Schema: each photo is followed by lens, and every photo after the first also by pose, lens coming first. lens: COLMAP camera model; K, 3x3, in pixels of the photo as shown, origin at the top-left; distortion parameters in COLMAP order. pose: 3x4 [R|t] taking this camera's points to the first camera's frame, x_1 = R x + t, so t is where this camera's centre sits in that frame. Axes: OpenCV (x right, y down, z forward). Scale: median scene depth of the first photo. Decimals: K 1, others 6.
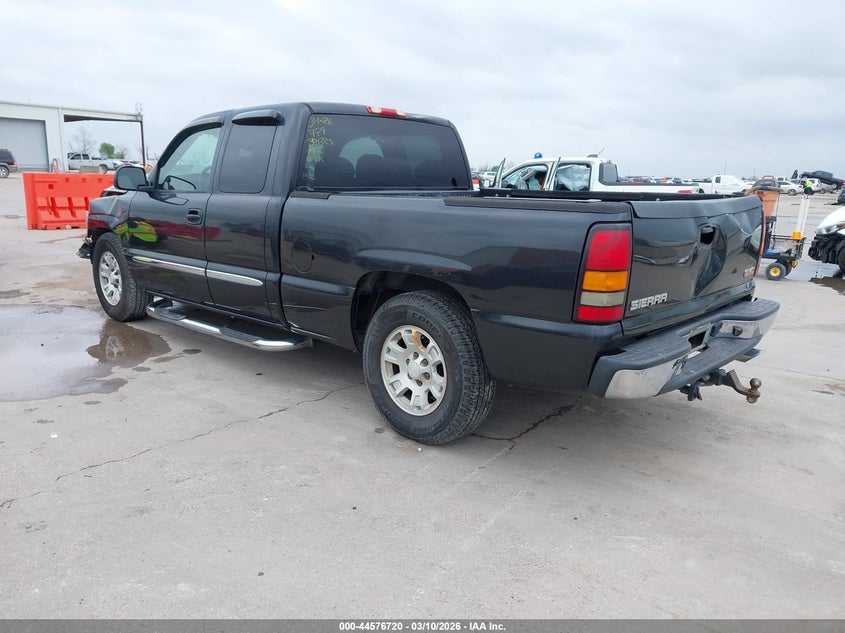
lens RADIAL K [[692.0, 0, 421.1], [0, 692.0, 316.4], [0, 0, 1]] dist [0.007817, -0.007257]
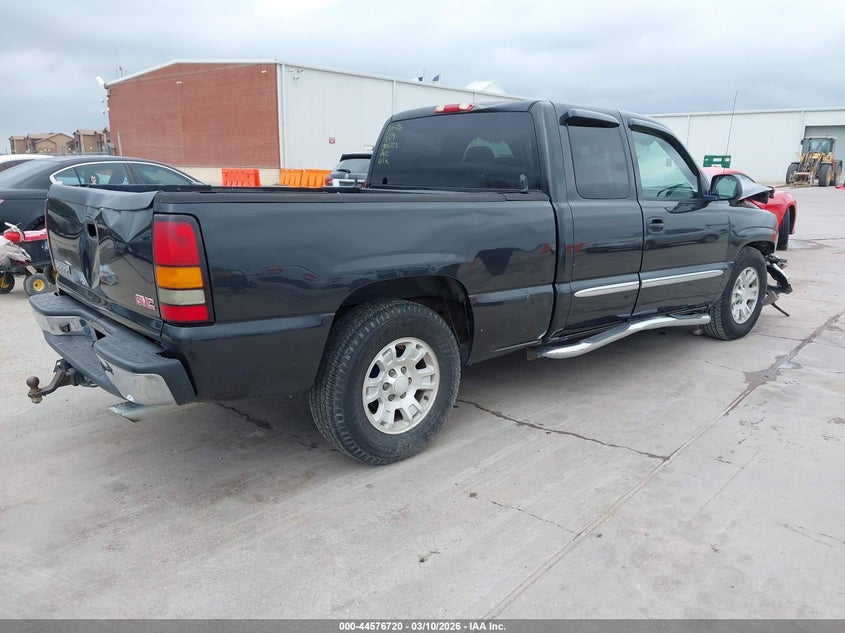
lens RADIAL K [[692.0, 0, 424.2], [0, 692.0, 318.2], [0, 0, 1]] dist [0.007817, -0.007257]
pose [[-0.137184, 0.183820, -0.973340, 1.052775], [-0.219709, 0.952507, 0.210851, -0.241592], [0.965872, 0.242777, -0.090282, 1.267235]]
